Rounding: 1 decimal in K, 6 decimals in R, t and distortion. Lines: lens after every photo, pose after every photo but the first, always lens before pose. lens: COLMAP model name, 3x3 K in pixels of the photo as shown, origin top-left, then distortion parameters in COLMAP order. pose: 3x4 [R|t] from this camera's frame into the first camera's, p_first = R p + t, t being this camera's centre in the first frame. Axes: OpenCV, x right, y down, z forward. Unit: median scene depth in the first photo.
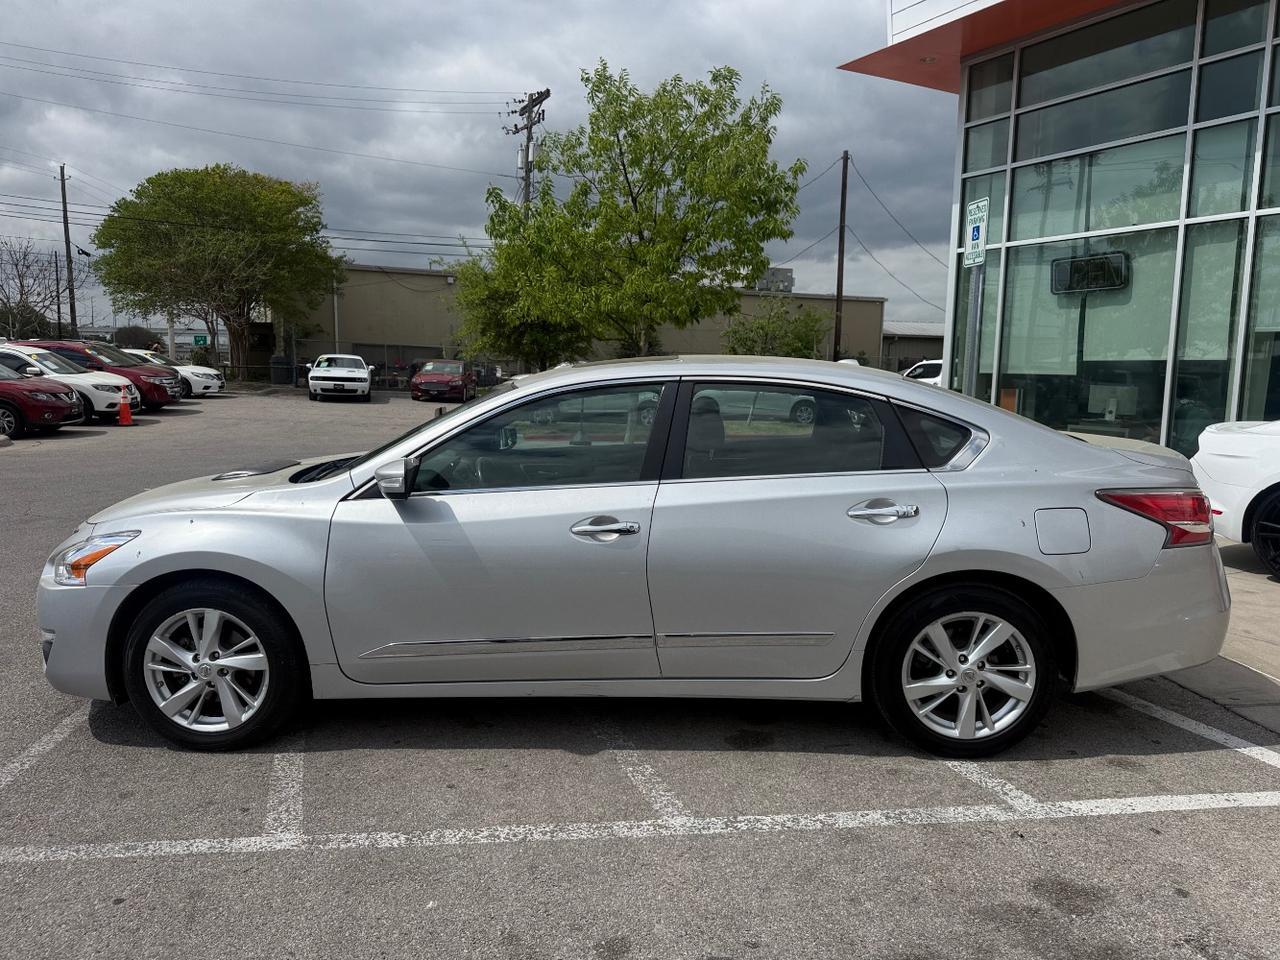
lens RADIAL K [[902.6, 0, 635.3], [0, 902.6, 476.2], [0, 0, 1]] dist [0.012843, -0.019163]
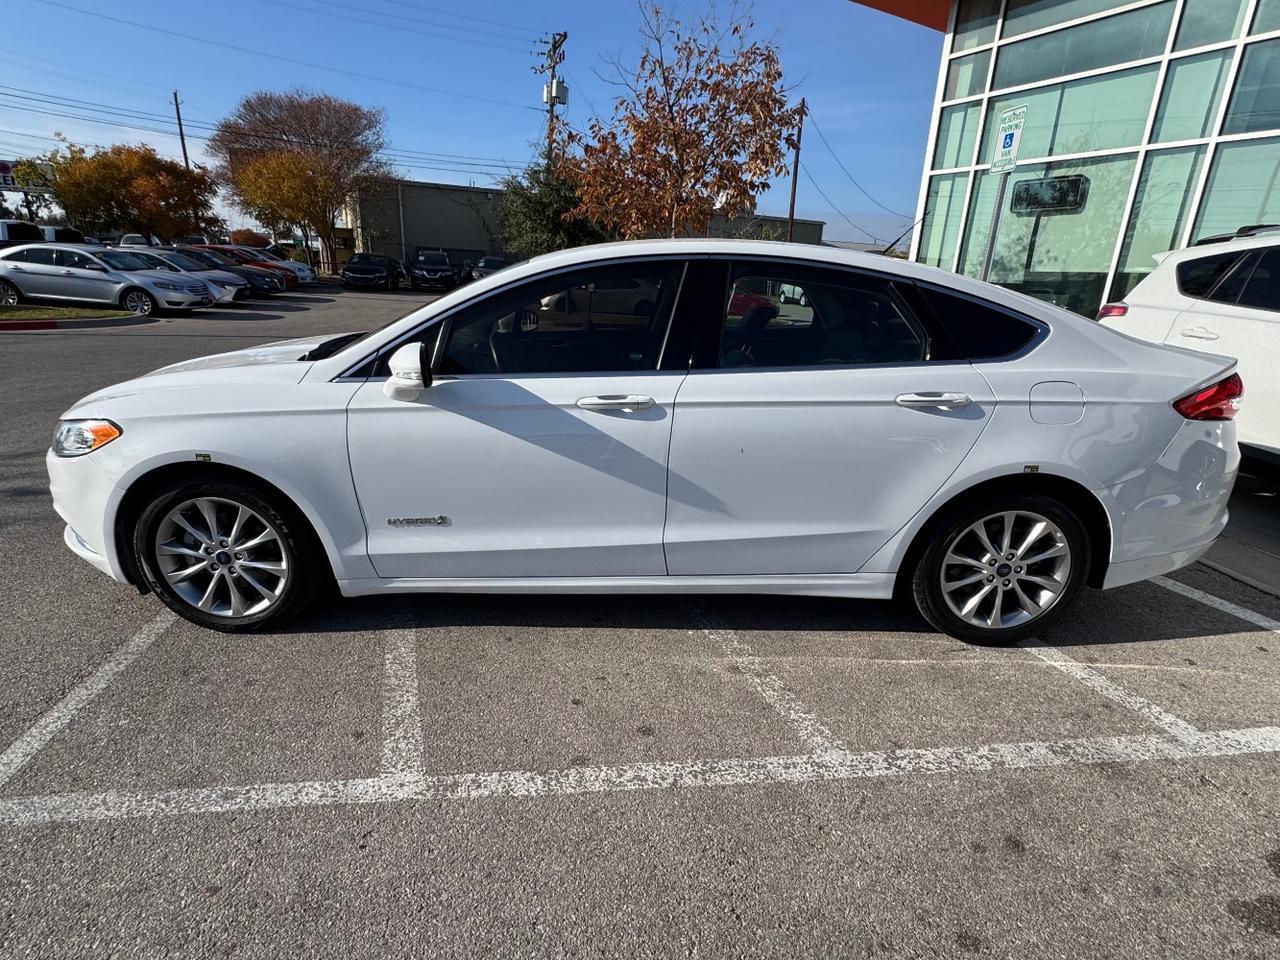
lens RADIAL K [[641.8, 0, 640.0], [0, 641.8, 480.0], [0, 0, 1]] dist [0.000634, -0.000393]
pose [[0.999453, 0.018071, 0.027680, -0.153050], [-0.023006, 0.981532, 0.189908, -0.013526], [-0.023737, -0.190441, 0.981412, 0.365436]]
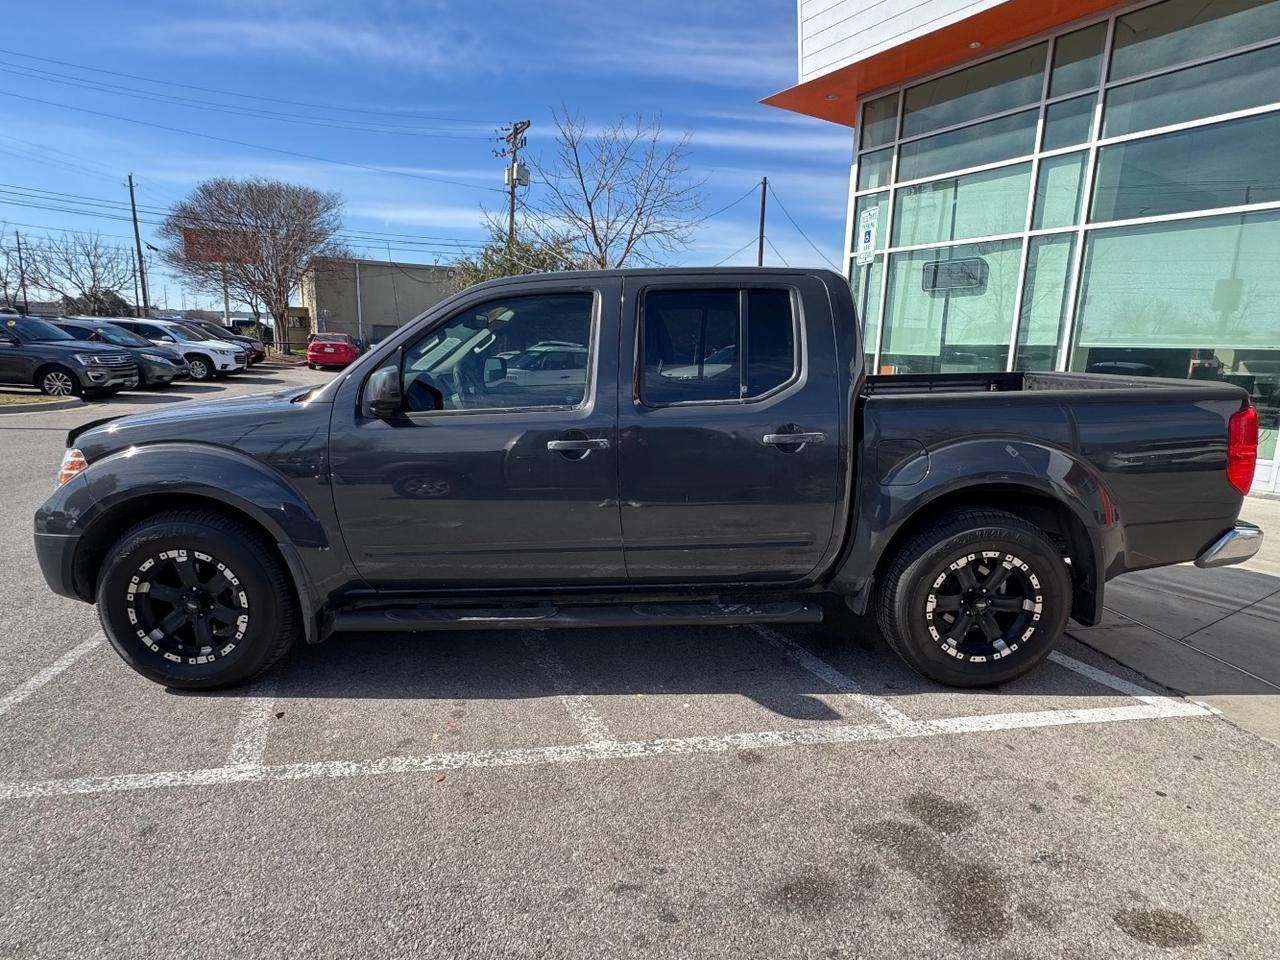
lens RADIAL K [[693.0, 0, 638.0], [0, 693.0, 475.9], [0, 0, 1]] dist [-0.001457, 0.001227]
pose [[0.998580, 0.001161, 0.053260, 0.039341], [-0.004575, 0.997938, 0.064028, -0.011214], [-0.053076, -0.064181, 0.996526, 0.131973]]
